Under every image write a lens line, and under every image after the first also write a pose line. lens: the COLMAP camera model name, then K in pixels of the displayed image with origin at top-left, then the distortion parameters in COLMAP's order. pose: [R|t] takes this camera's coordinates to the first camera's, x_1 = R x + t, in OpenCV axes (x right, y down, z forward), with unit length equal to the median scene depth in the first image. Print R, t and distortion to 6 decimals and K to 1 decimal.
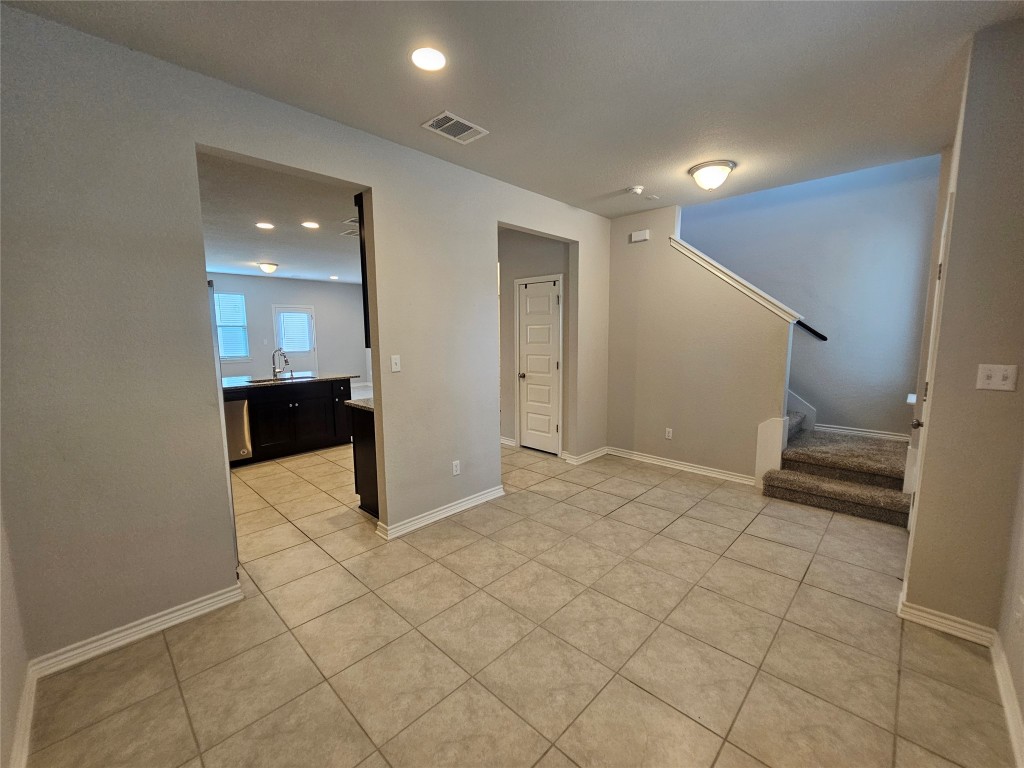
lens RADIAL K [[421.6, 0, 514.8], [0, 421.6, 385.2], [0, 0, 1]] dist [0.000896, 0.000115]
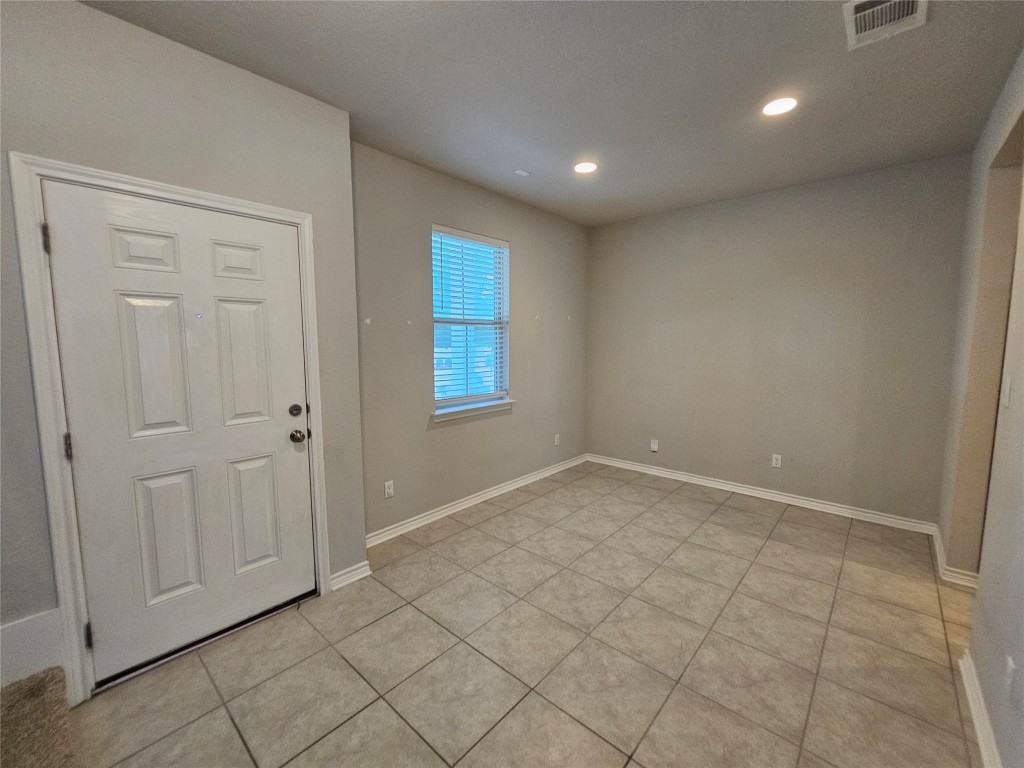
lens RADIAL K [[421.6, 0, 521.3], [0, 421.6, 390.4], [0, 0, 1]] dist [0.000896, 0.000115]
pose [[-0.998329, 0.016779, -0.055301, 0.481536], [0.002691, 0.969383, 0.245537, -0.232514], [0.057728, 0.244978, -0.967808, 1.853511]]
